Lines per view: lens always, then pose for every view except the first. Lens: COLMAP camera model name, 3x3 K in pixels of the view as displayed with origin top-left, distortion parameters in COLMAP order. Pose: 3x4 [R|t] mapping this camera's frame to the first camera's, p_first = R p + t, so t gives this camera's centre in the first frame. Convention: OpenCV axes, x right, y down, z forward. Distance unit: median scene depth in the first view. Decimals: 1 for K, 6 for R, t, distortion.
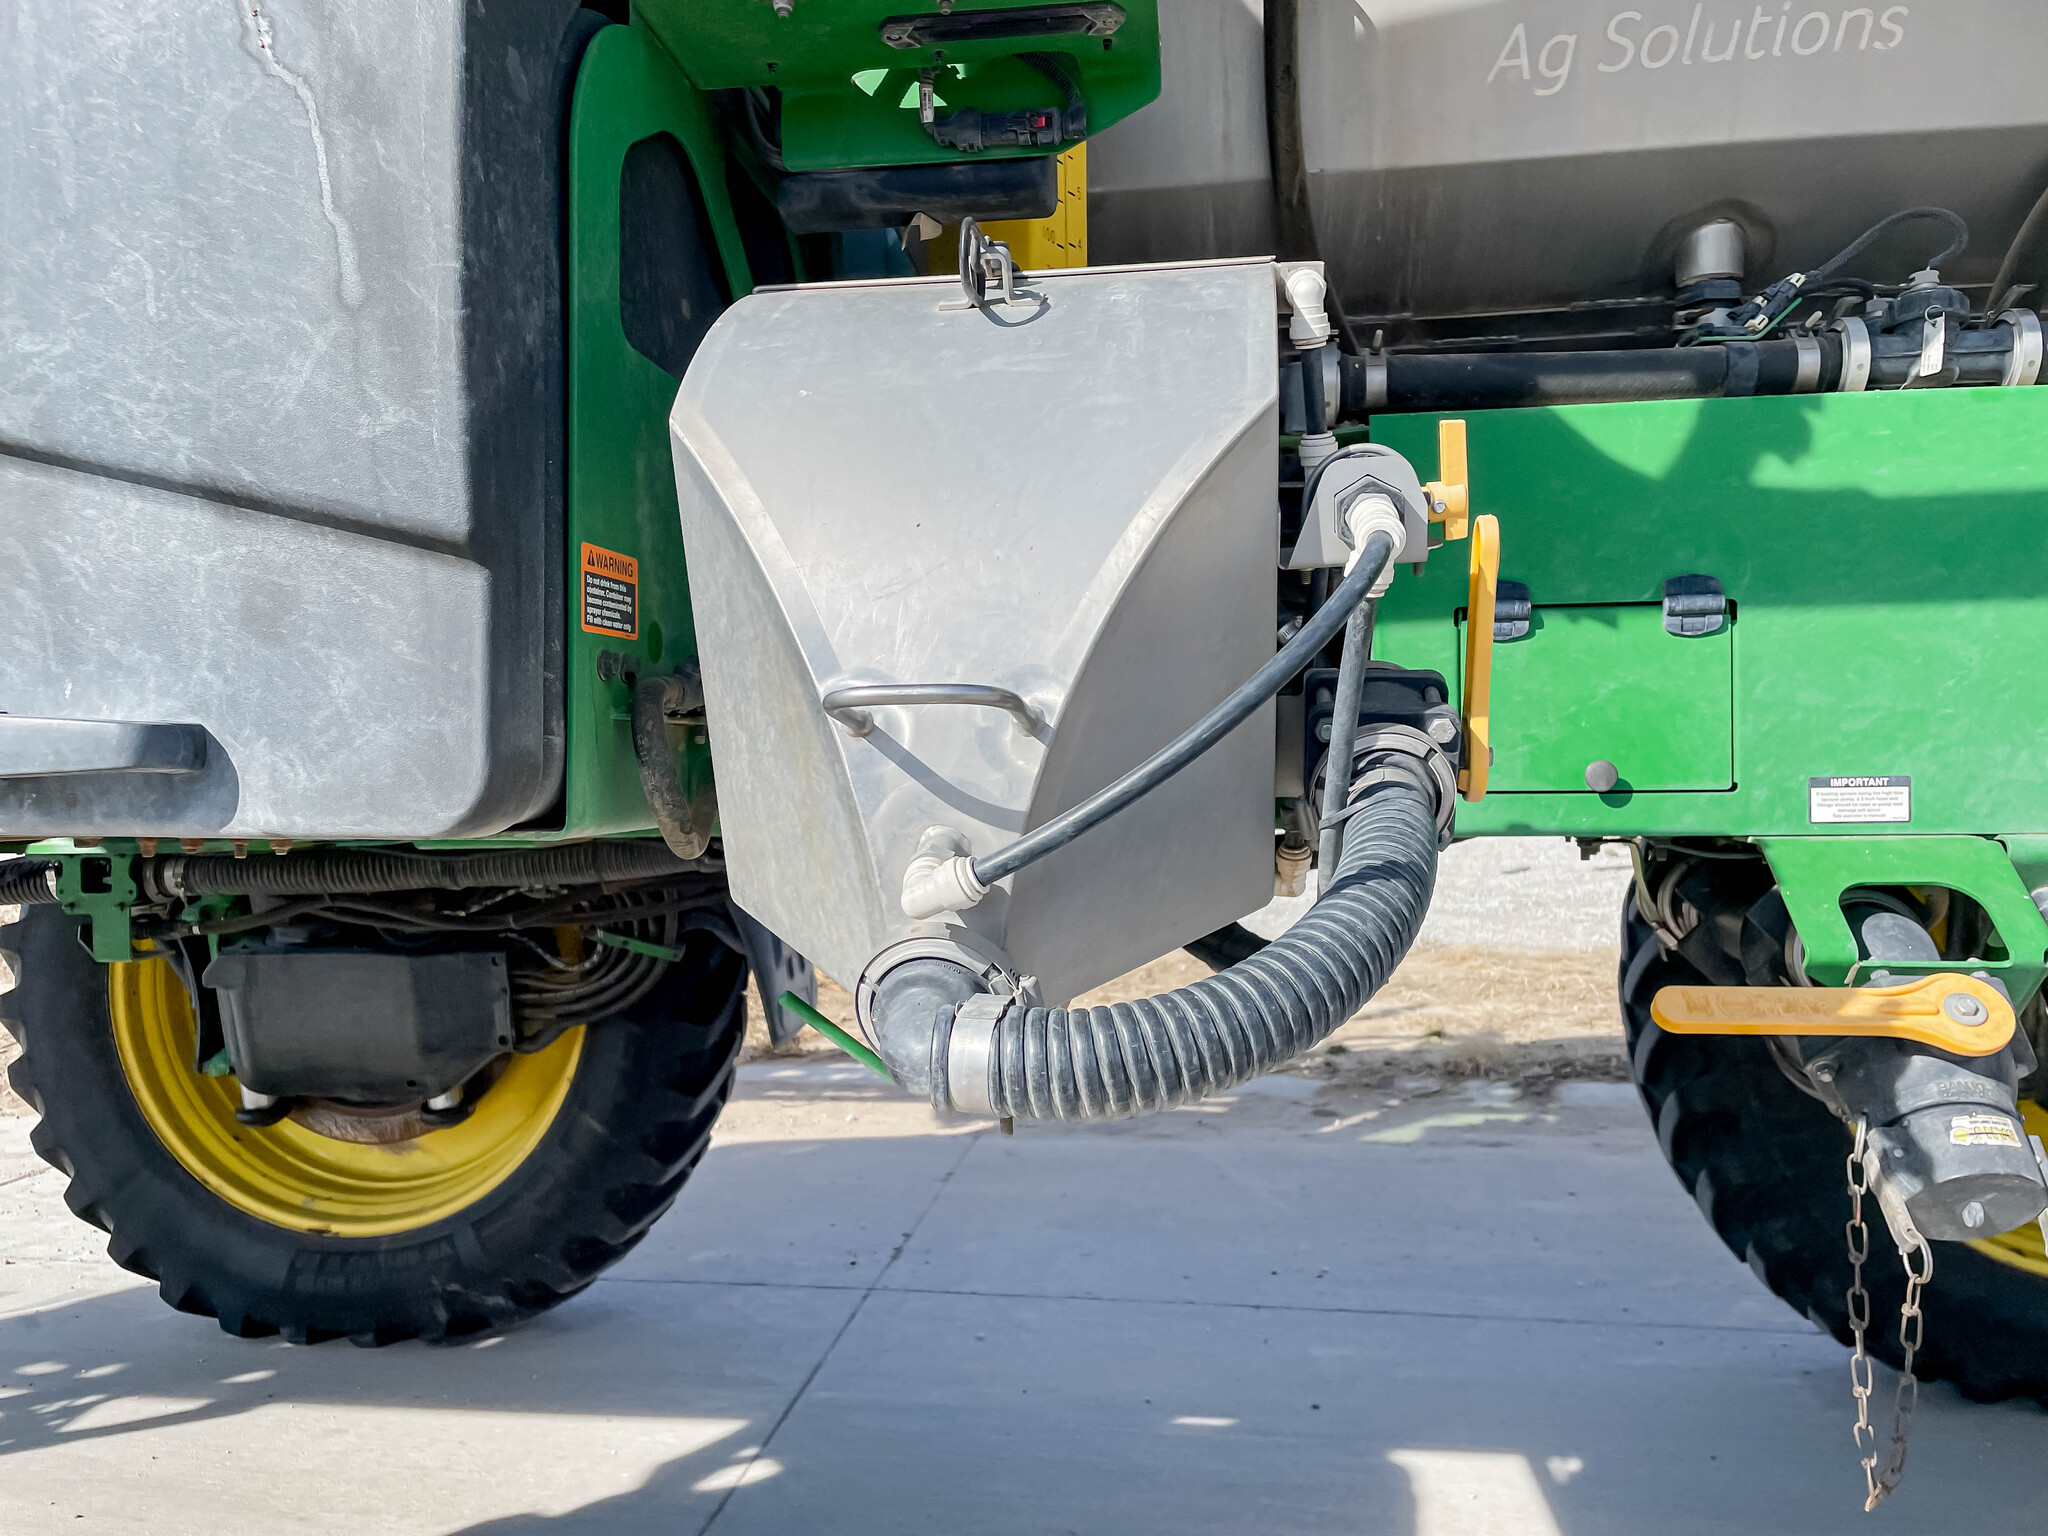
lens RADIAL K [[1553.1, 0, 1009.0], [0, 1553.1, 772.3], [0, 0, 1]] dist [0.078520, -0.091737]
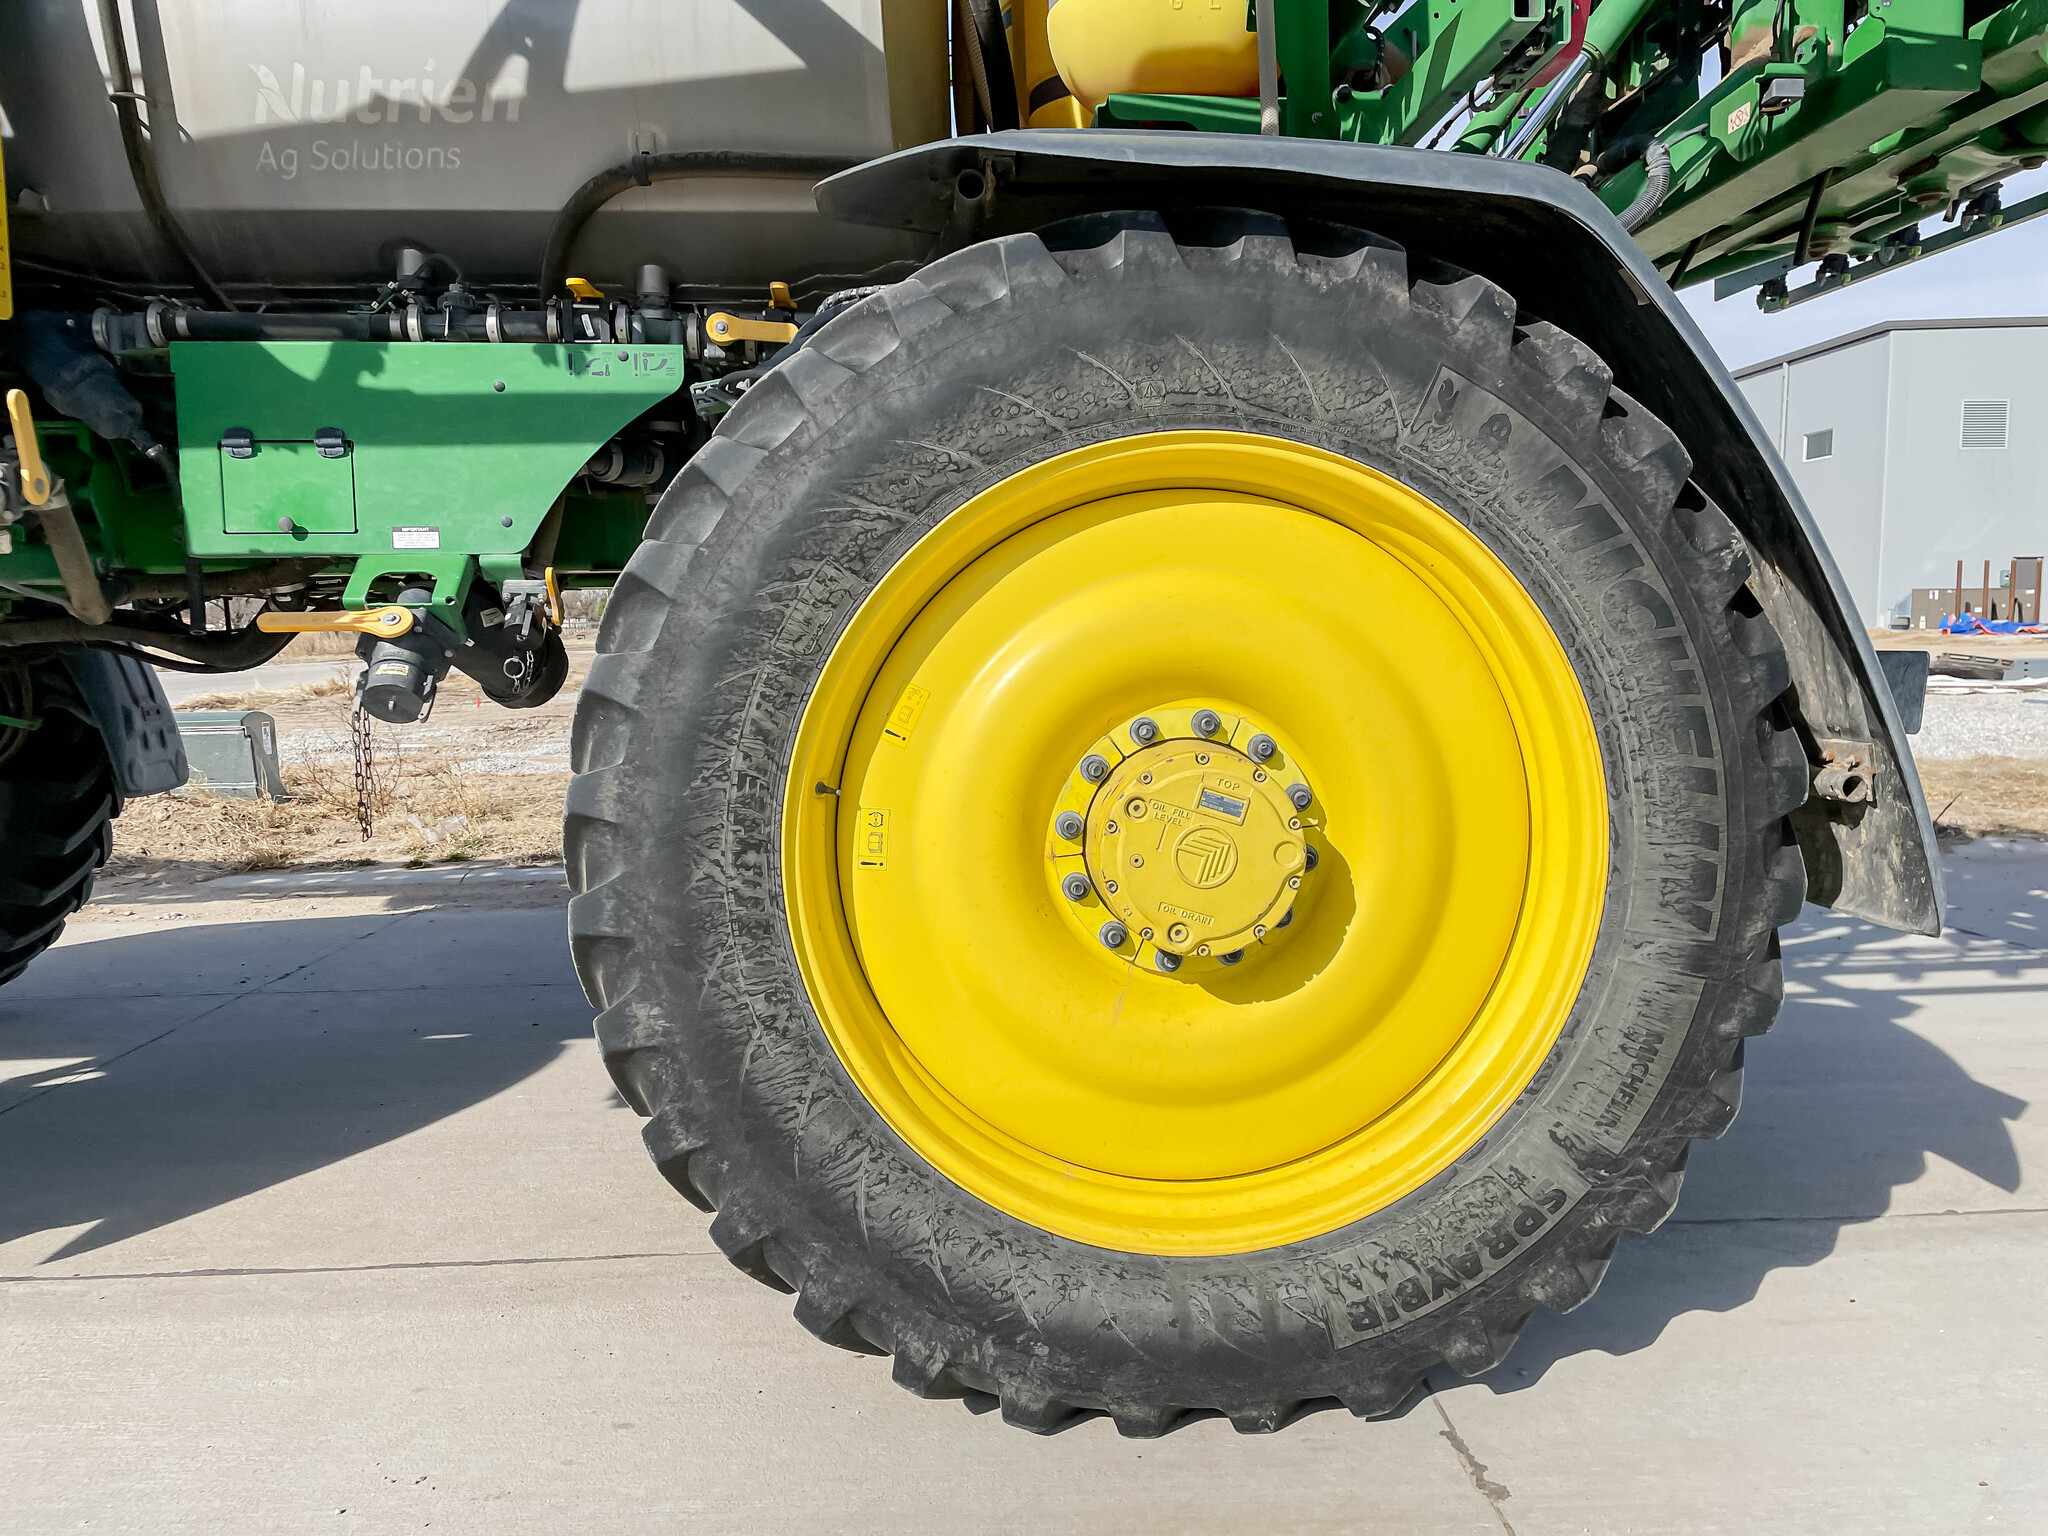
lens RADIAL K [[1553.1, 0, 1009.0], [0, 1553.1, 772.3], [0, 0, 1]] dist [0.078520, -0.091737]
pose [[0.981841, -0.018518, 0.188799, 0.906397], [0.006133, 0.997803, 0.065971, 0.195467], [-0.189606, -0.063615, 0.979797, -1.228627]]
